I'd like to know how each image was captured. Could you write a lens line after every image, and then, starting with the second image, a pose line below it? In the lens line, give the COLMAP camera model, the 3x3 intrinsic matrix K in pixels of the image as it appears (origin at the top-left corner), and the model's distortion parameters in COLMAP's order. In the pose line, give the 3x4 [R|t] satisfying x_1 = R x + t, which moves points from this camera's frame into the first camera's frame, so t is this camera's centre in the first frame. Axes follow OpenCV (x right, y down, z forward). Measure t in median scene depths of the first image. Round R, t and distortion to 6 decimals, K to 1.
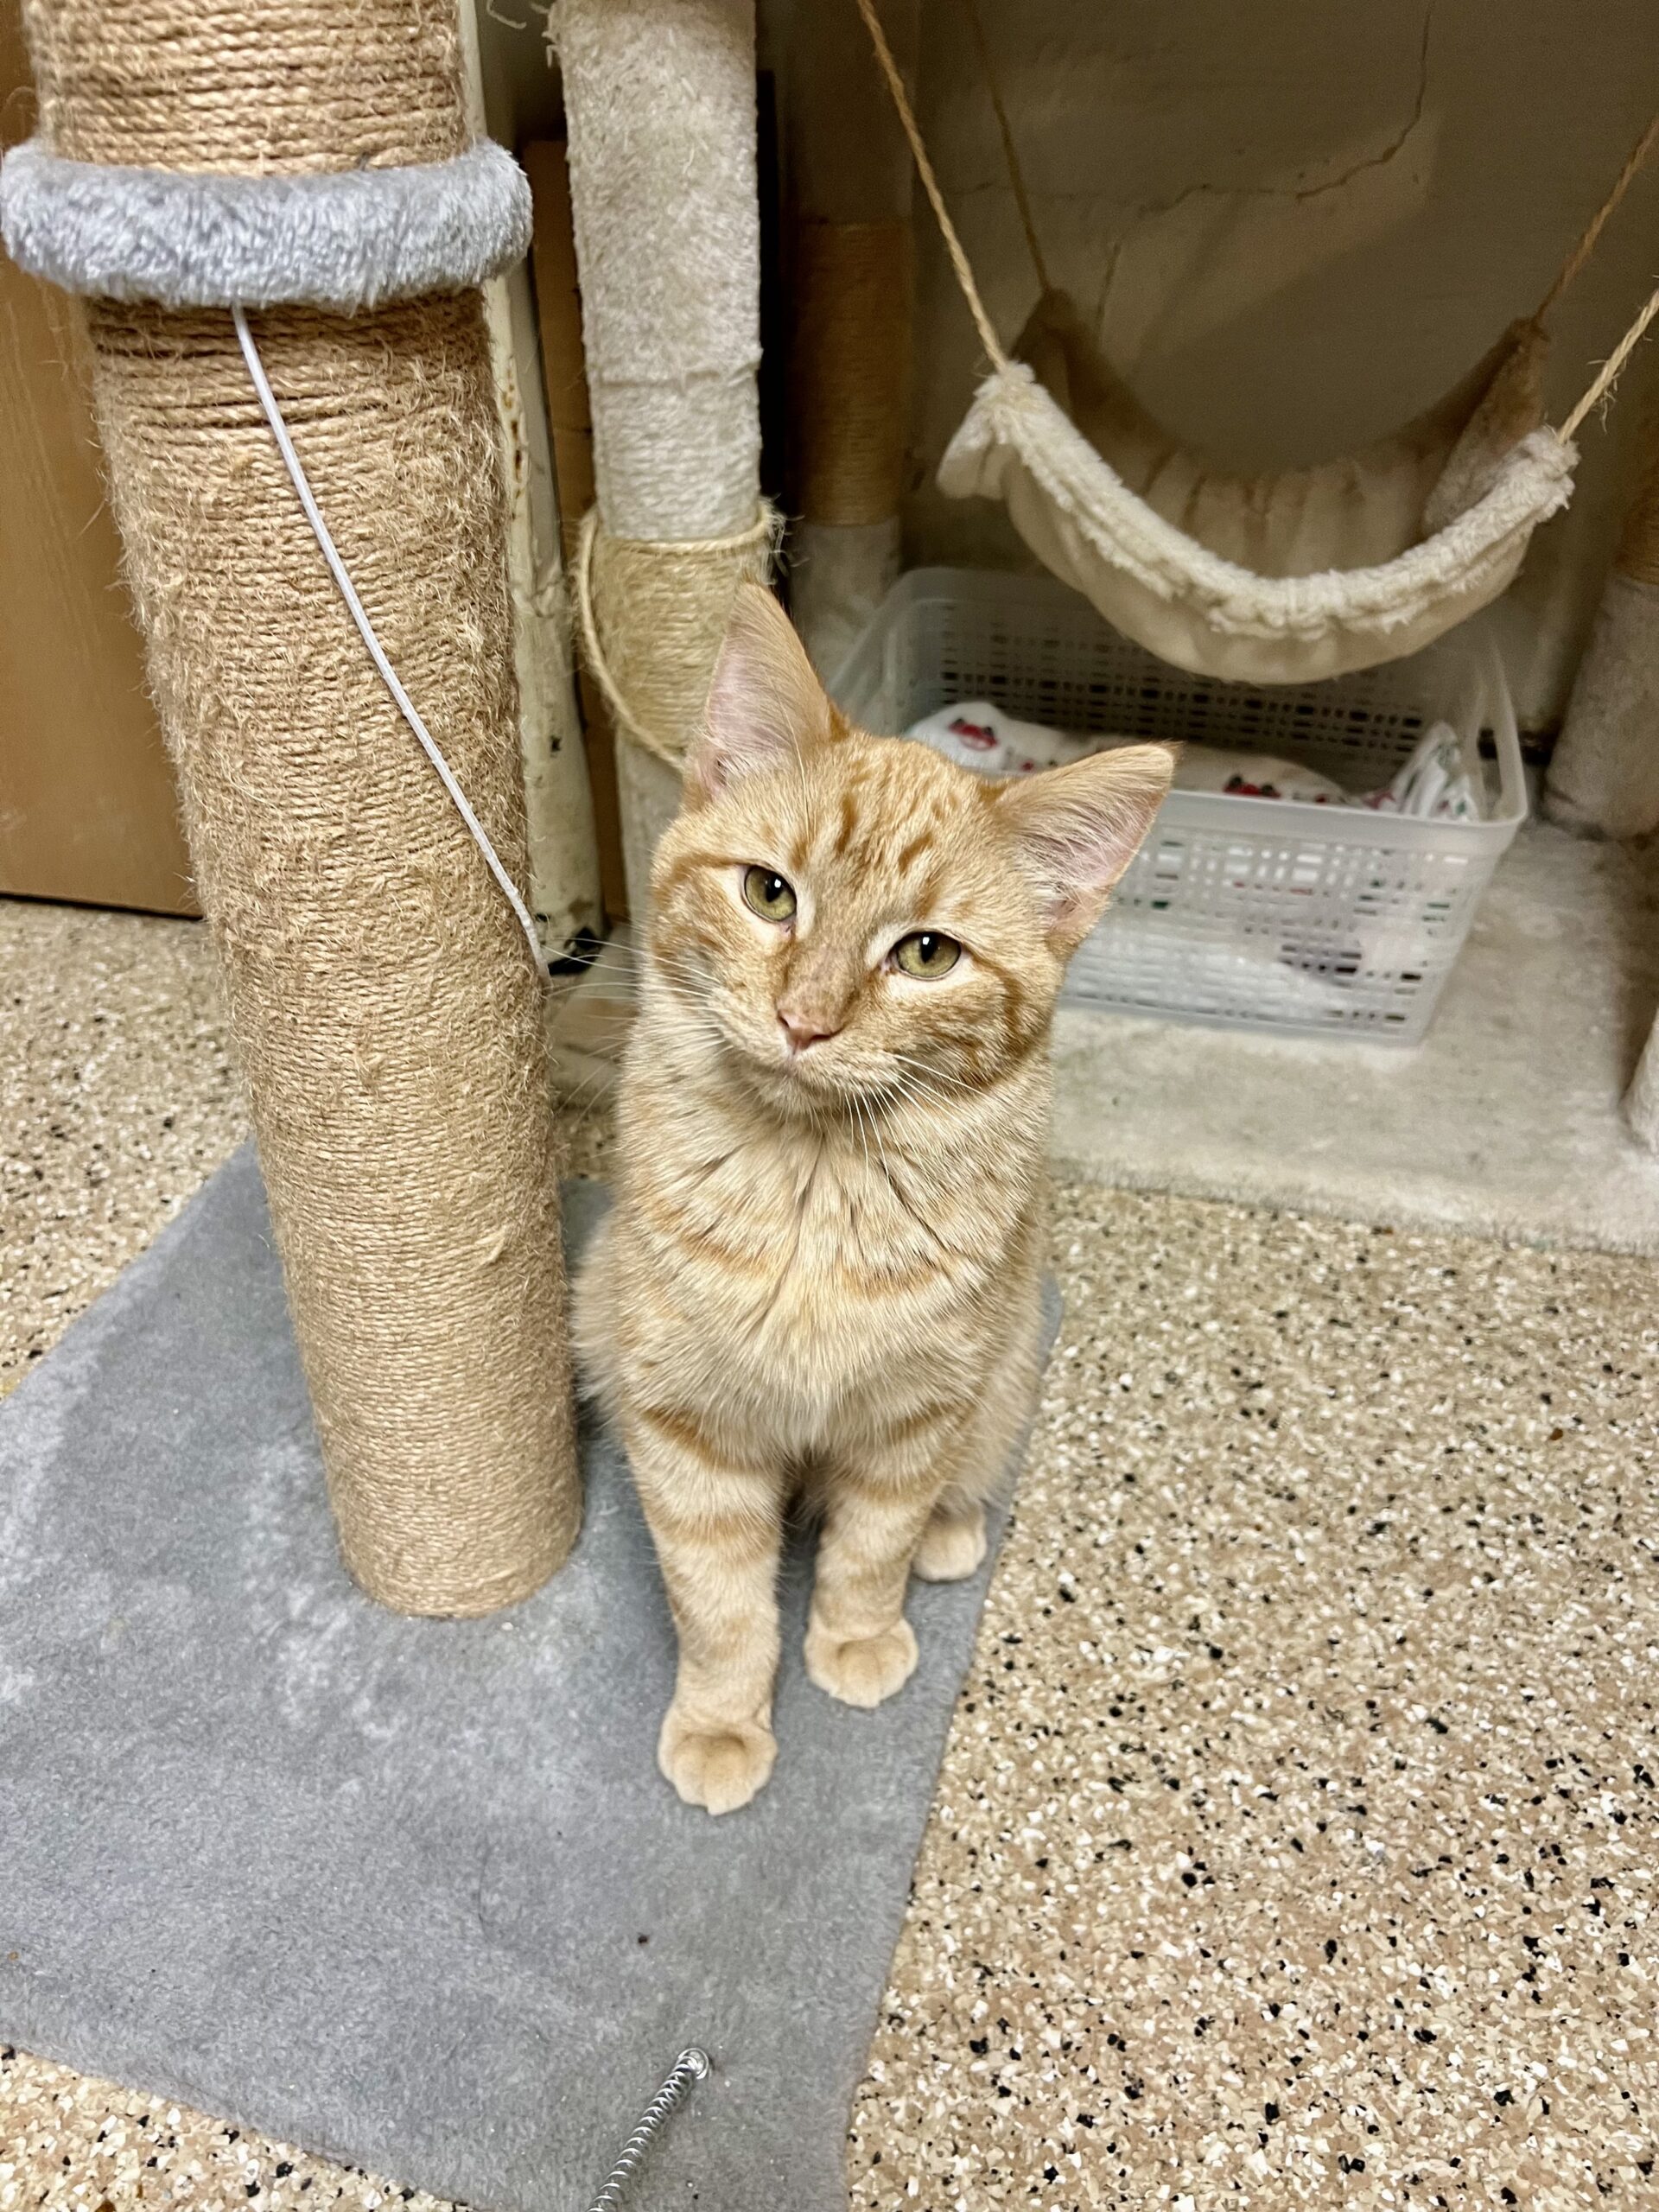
lens RADIAL K [[1712.4, 0, 814.6], [0, 1712.4, 1111.4], [0, 0, 1]] dist [0.019201, -0.034013]
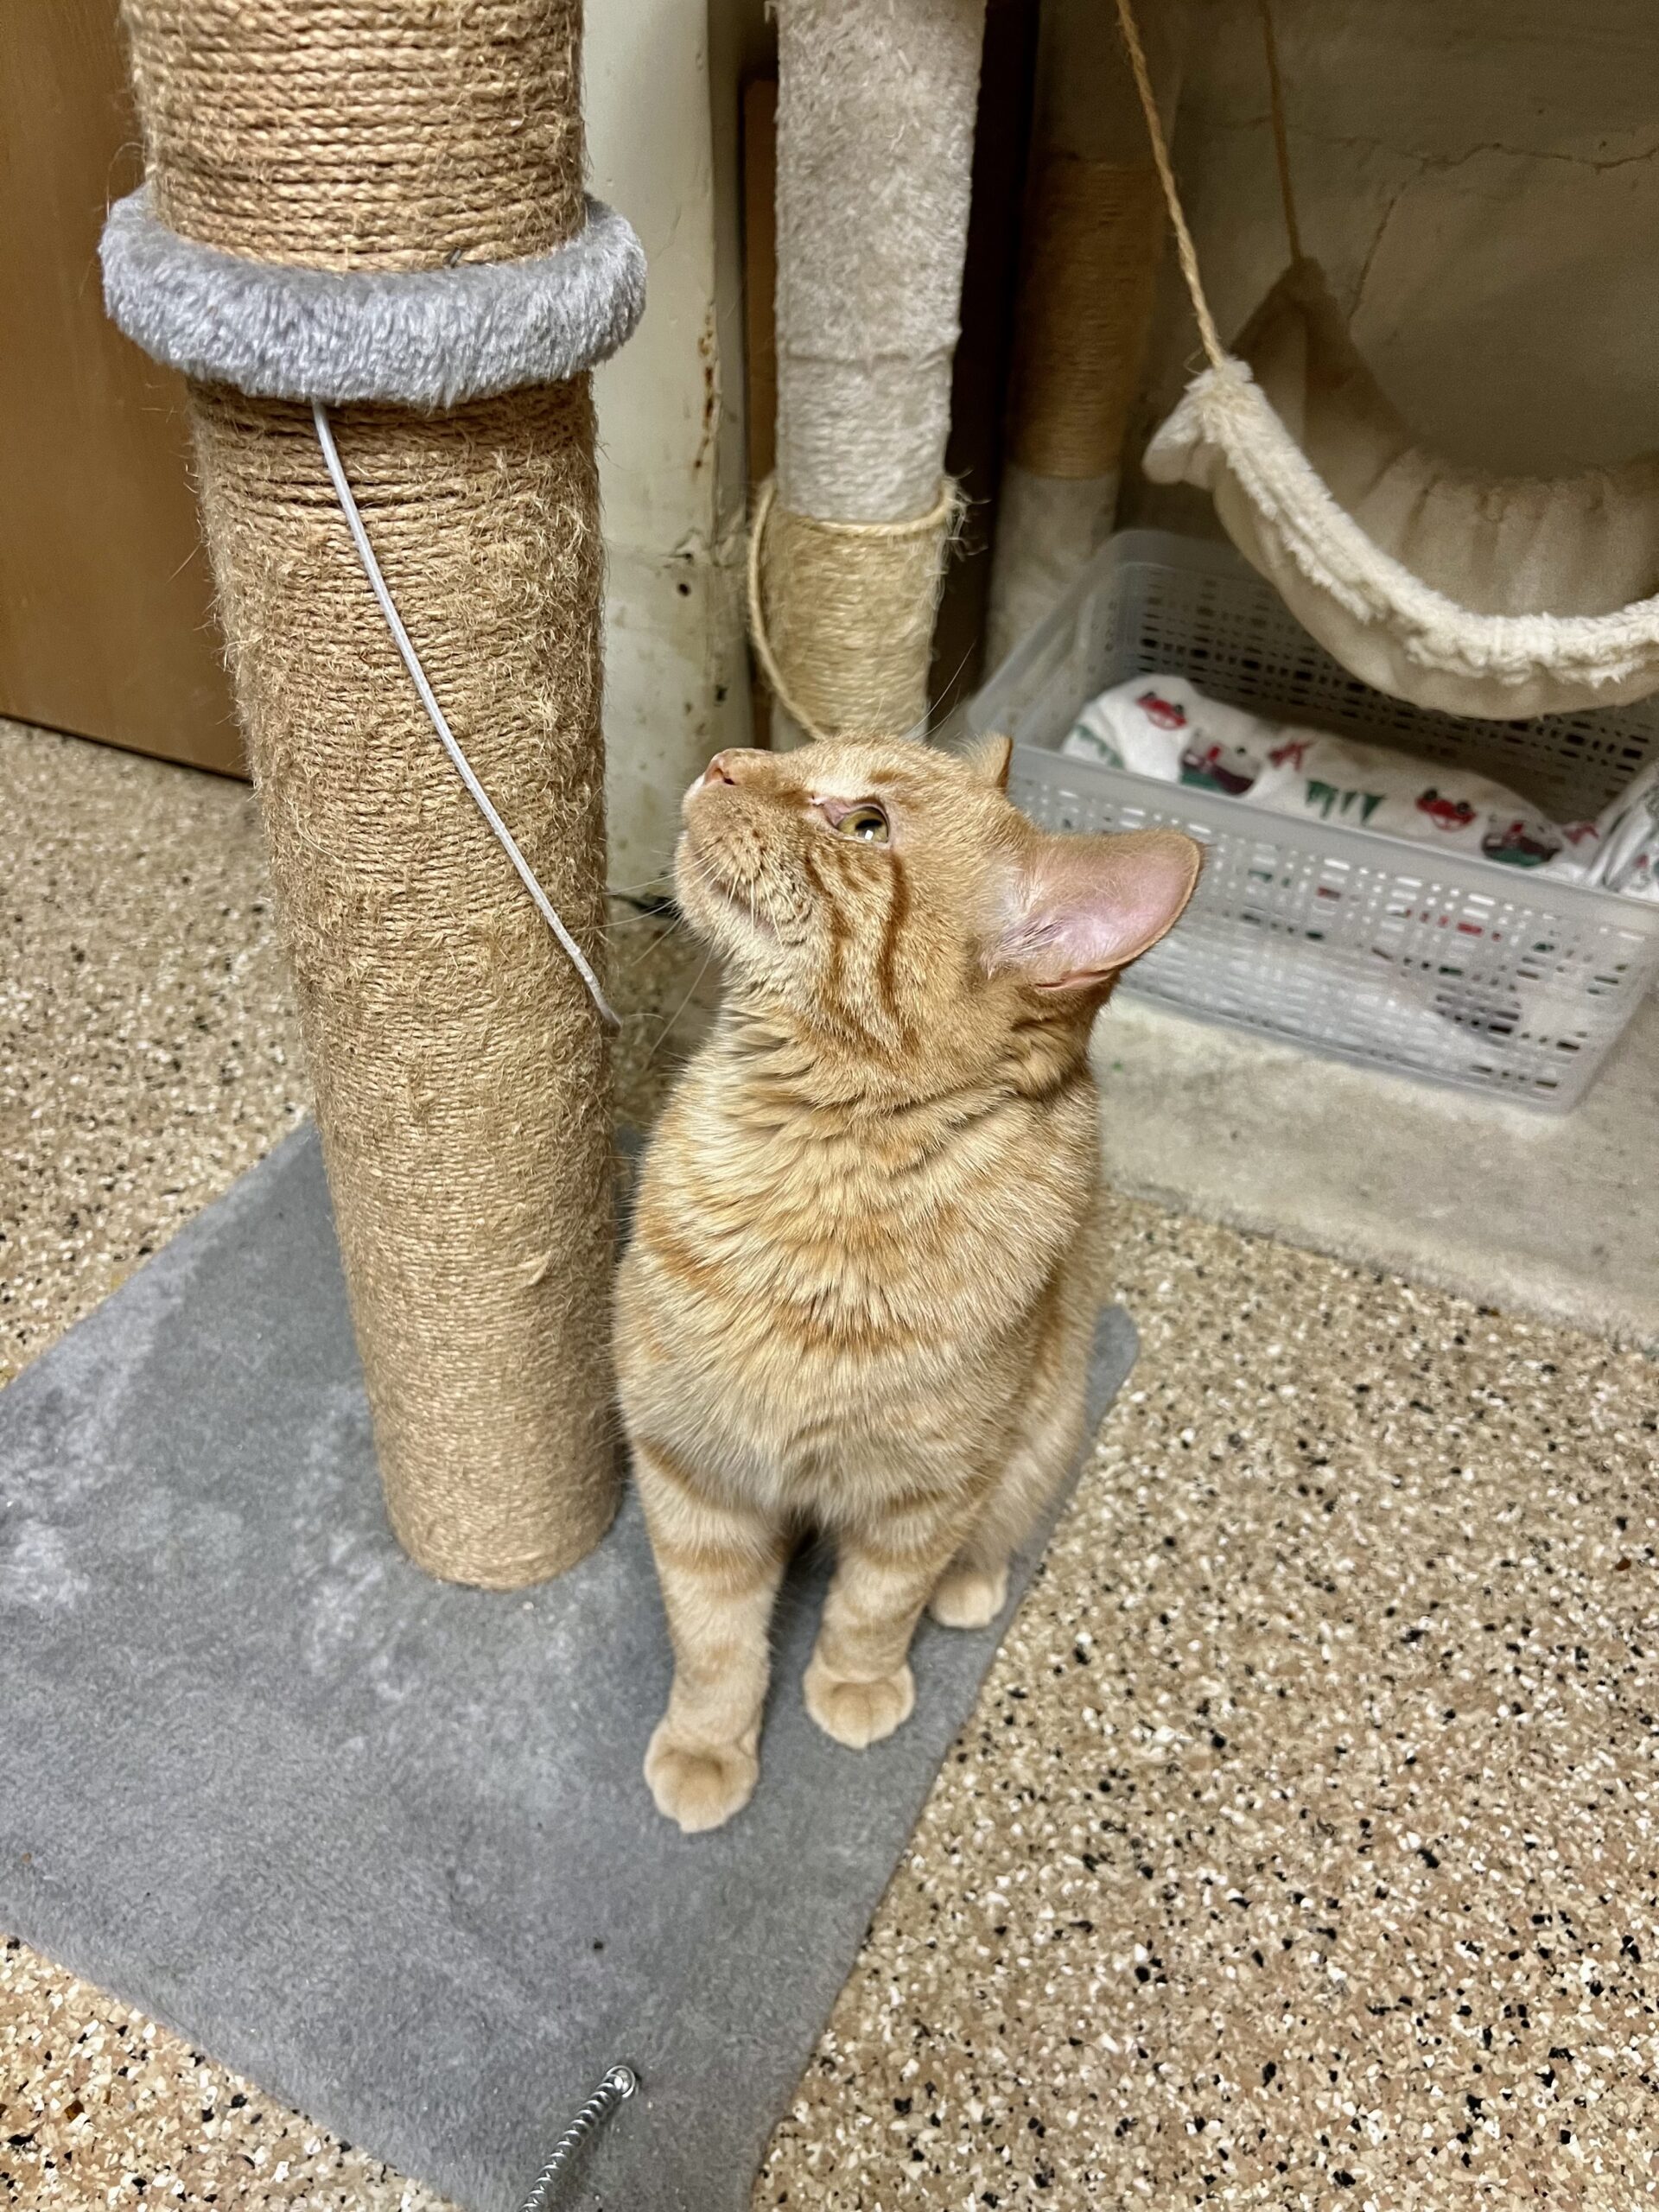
lens RADIAL K [[1712.4, 0, 831.9], [0, 1712.4, 1108.8], [0, 0, 1]] dist [0.019201, -0.034013]
pose [[0.986130, 0.134607, -0.097097, 0.065435], [-0.126501, 0.988290, 0.085323, -0.114432], [0.107446, -0.071857, 0.991611, 0.015718]]
